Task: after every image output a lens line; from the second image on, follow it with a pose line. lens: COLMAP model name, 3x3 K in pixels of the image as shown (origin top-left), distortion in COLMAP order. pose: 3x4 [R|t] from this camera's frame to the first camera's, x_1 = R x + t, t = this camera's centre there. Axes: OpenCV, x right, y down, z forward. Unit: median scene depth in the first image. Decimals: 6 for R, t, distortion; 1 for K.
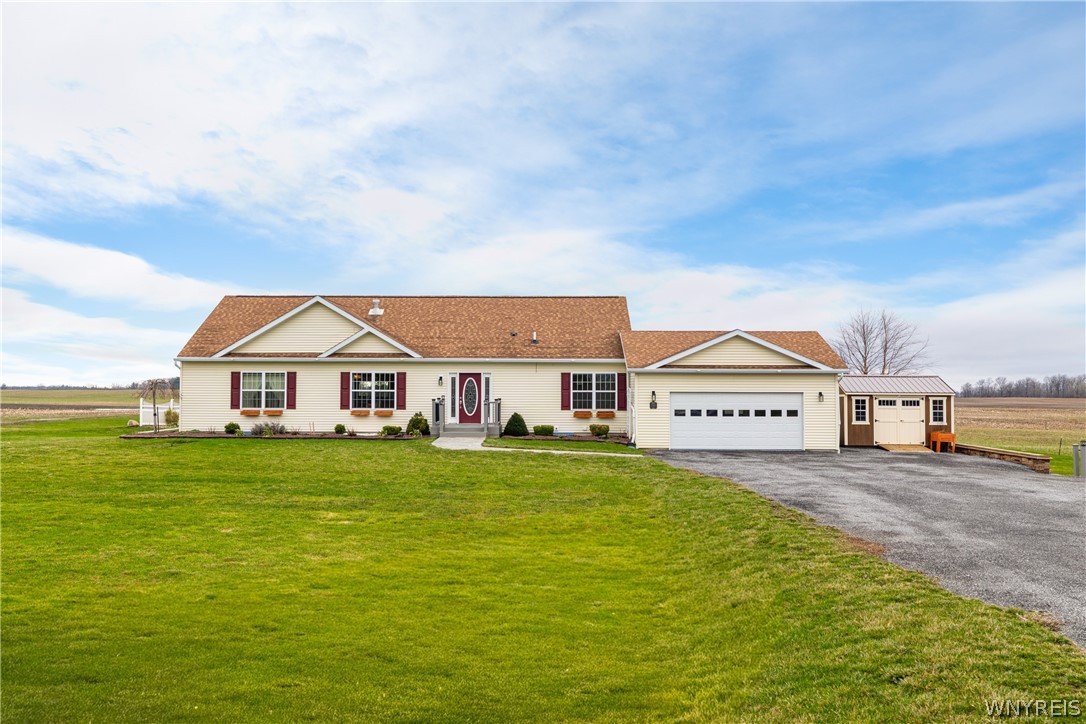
lens RADIAL K [[896.5, 0, 541.9], [0, 896.5, 358.5], [0, 0, 1]] dist [0.082979, 0.001523]
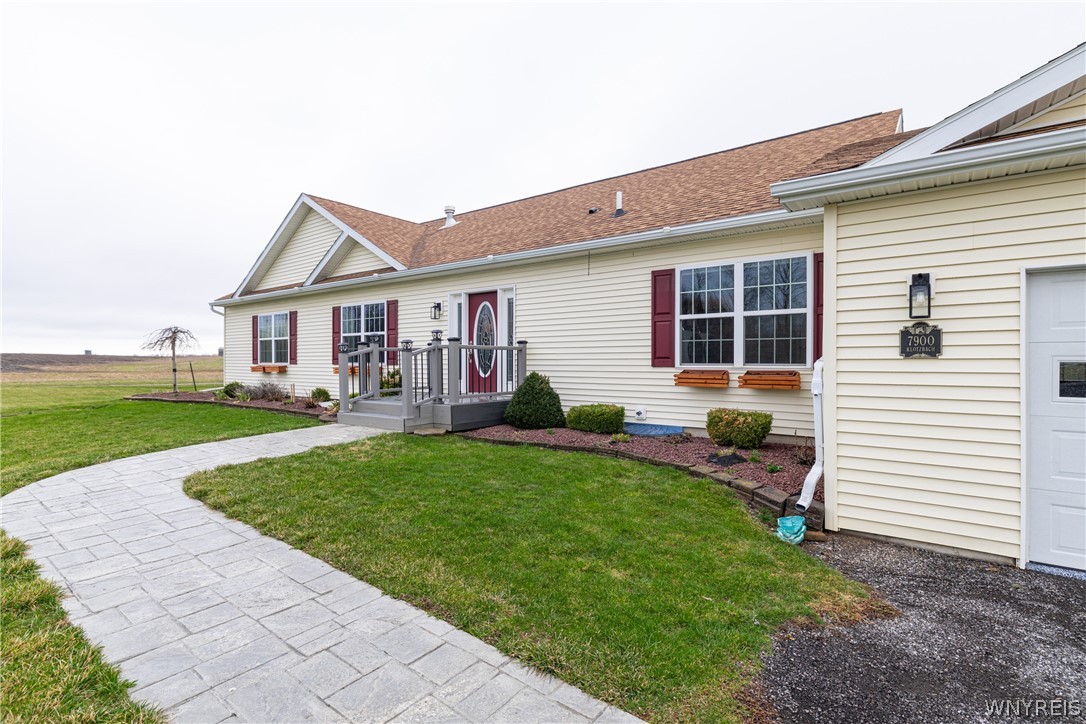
lens RADIAL K [[512.5, 0, 541.7], [0, 512.5, 364.3], [0, 0, 1]] dist [-0.000079, -0.000243]
pose [[0.810936, -0.000548, -0.585135, 0.113556], [0.027513, 0.998929, 0.037195, 0.046828], [0.584488, -0.046262, 0.810083, 0.788980]]
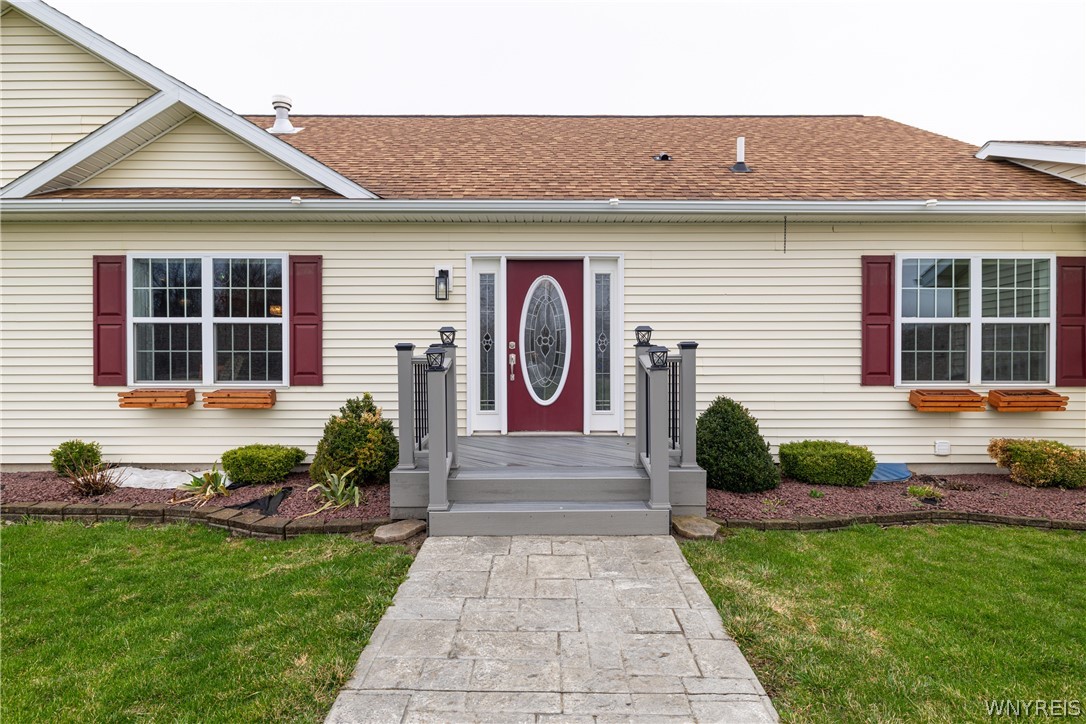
lens RADIAL K [[612.6, 0, 541.4], [0, 612.6, 373.5], [0, 0, 1]] dist [0.002963, -0.001026]
pose [[0.999898, -0.004122, 0.013654, -0.084264], [0.003397, 0.998603, 0.052728, 0.042896], [-0.013852, -0.052677, 0.998516, 0.803166]]
